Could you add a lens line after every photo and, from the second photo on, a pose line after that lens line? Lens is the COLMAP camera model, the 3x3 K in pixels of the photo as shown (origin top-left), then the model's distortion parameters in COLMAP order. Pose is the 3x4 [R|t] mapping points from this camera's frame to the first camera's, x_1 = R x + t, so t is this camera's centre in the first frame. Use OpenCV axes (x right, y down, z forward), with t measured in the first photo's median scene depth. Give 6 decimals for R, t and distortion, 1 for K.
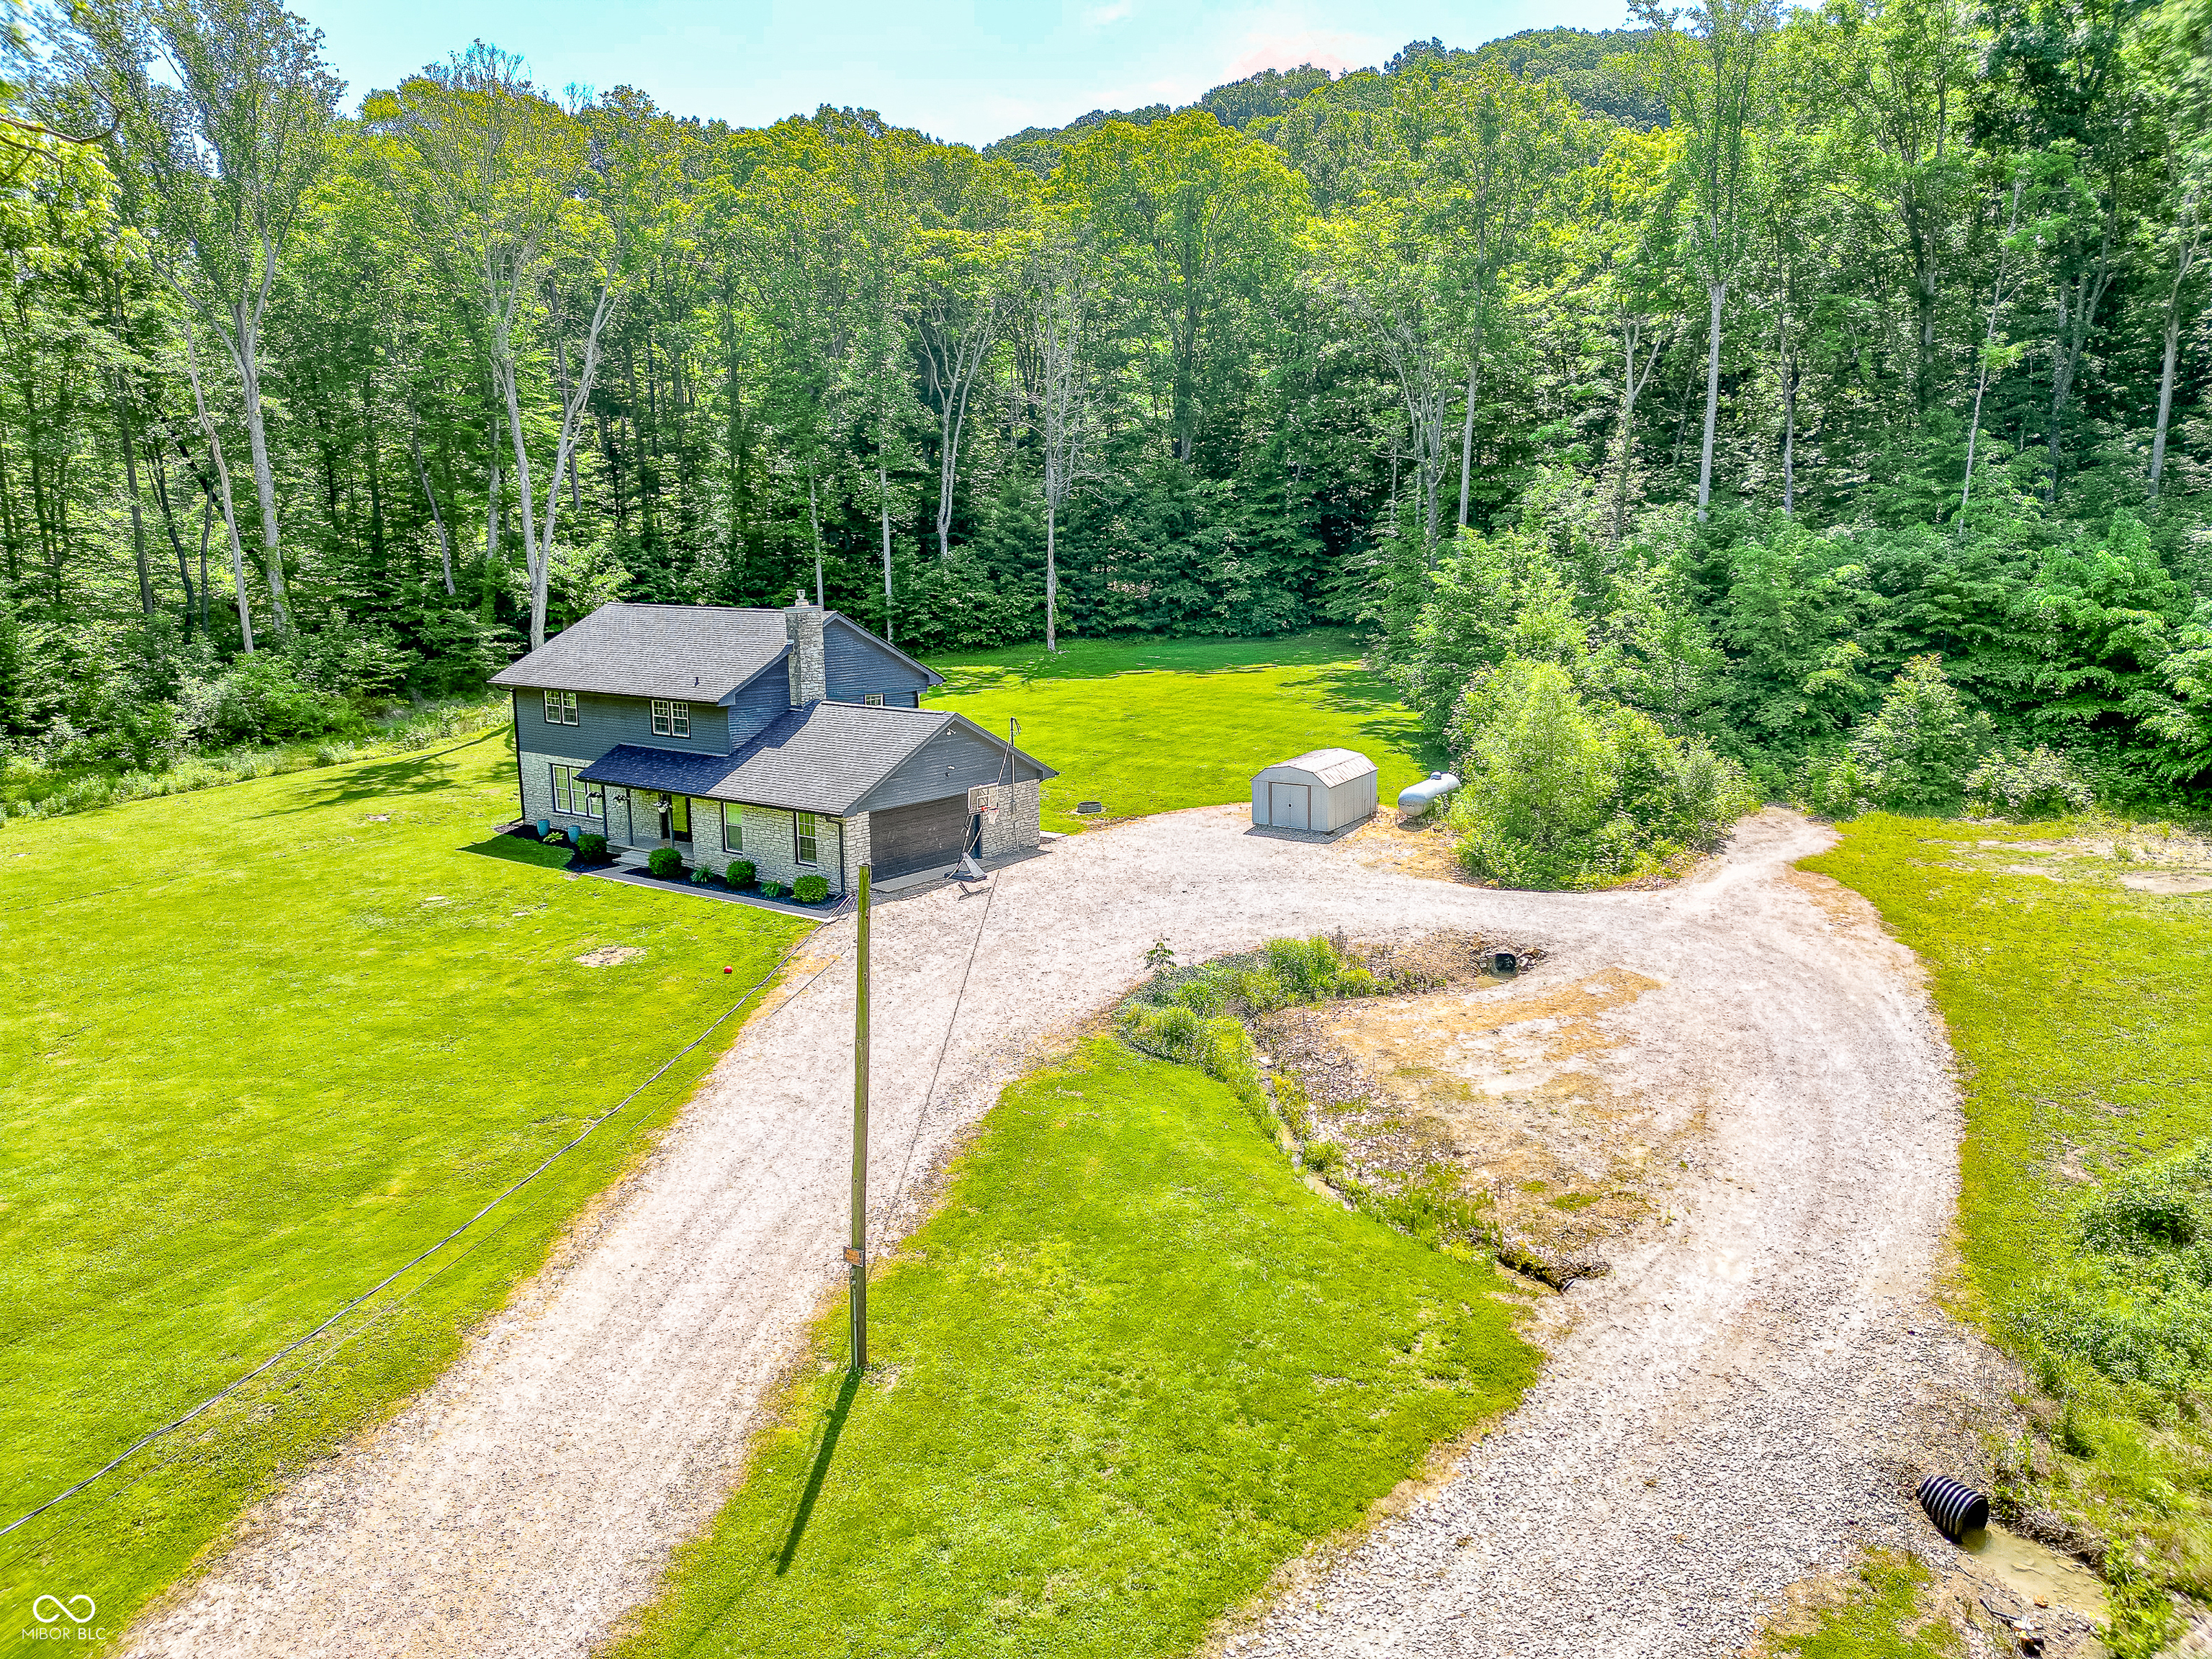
lens RADIAL K [[1553.2, 0, 1116.0], [0, 1553.2, 837.2], [0, 0, 1]] dist [0.116196, -0.162797]
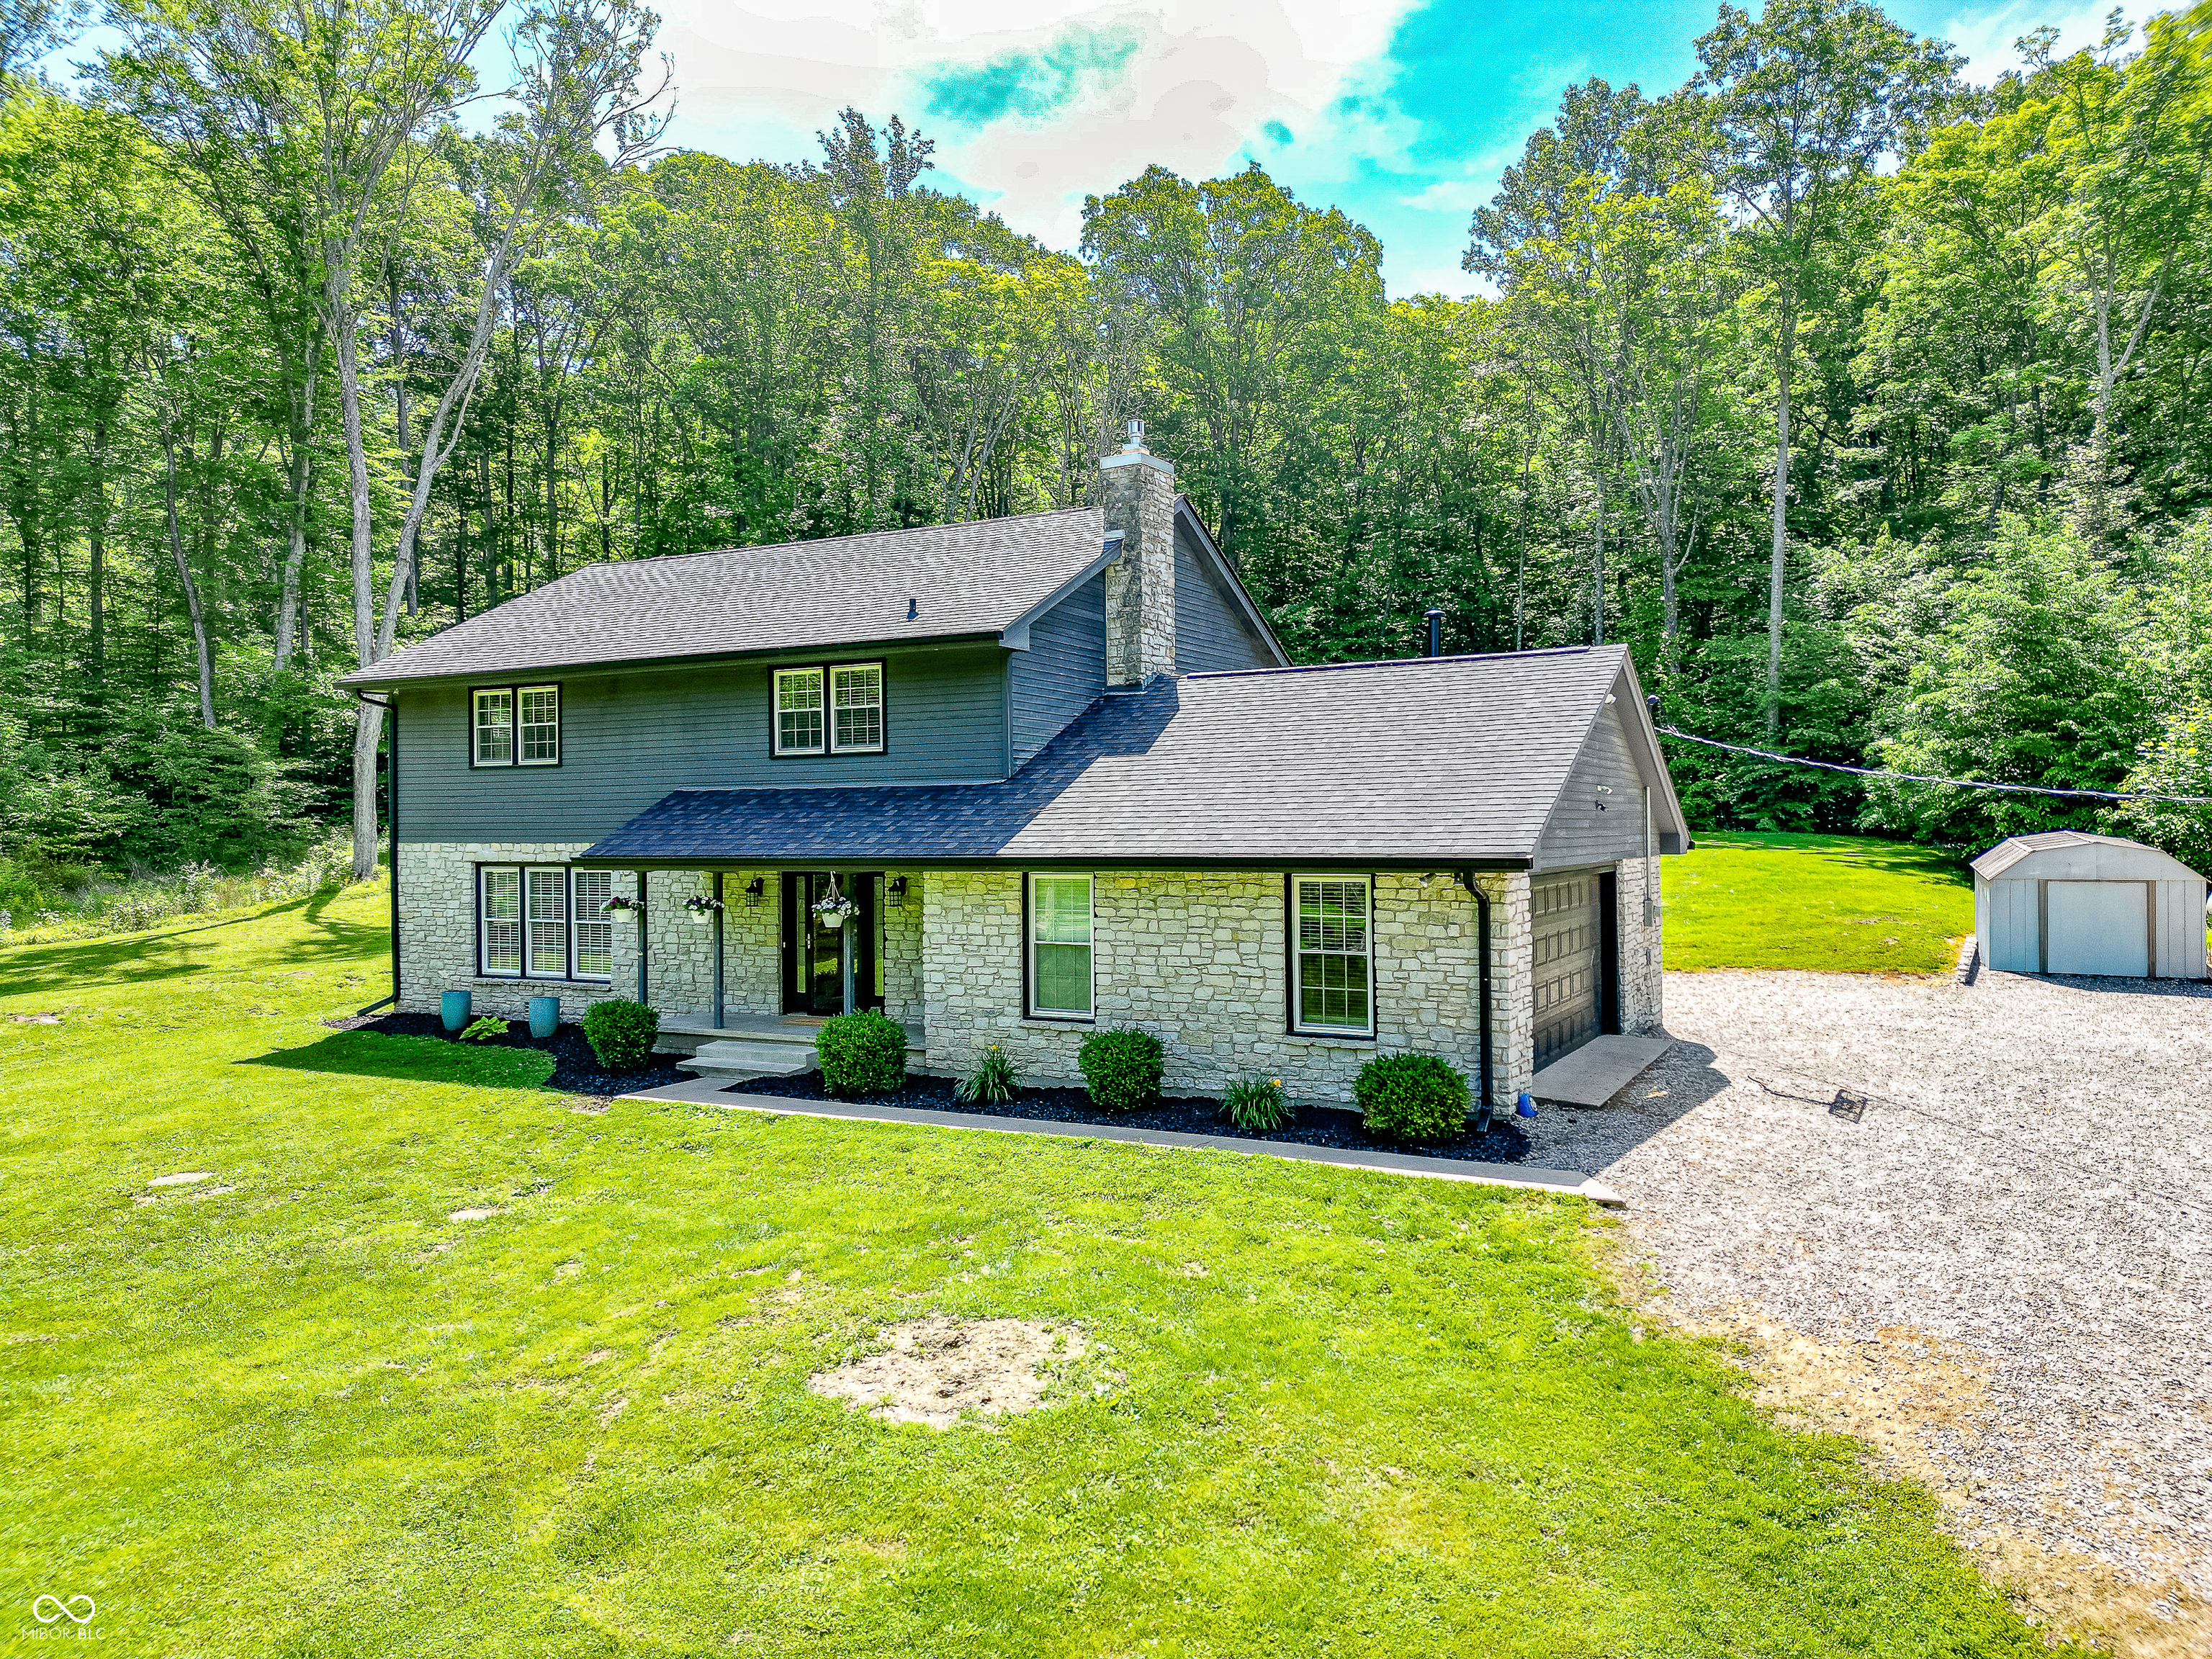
lens RADIAL K [[1537.3, 0, 1114.7], [0, 1537.3, 823.6], [0, 0, 1]] dist [0.063098, -0.040559]
pose [[0.989145, -0.003672, 0.146895, -0.251002], [0.031593, 0.981622, -0.188201, 0.029477], [-0.143504, 0.190799, 0.971083, 0.561586]]
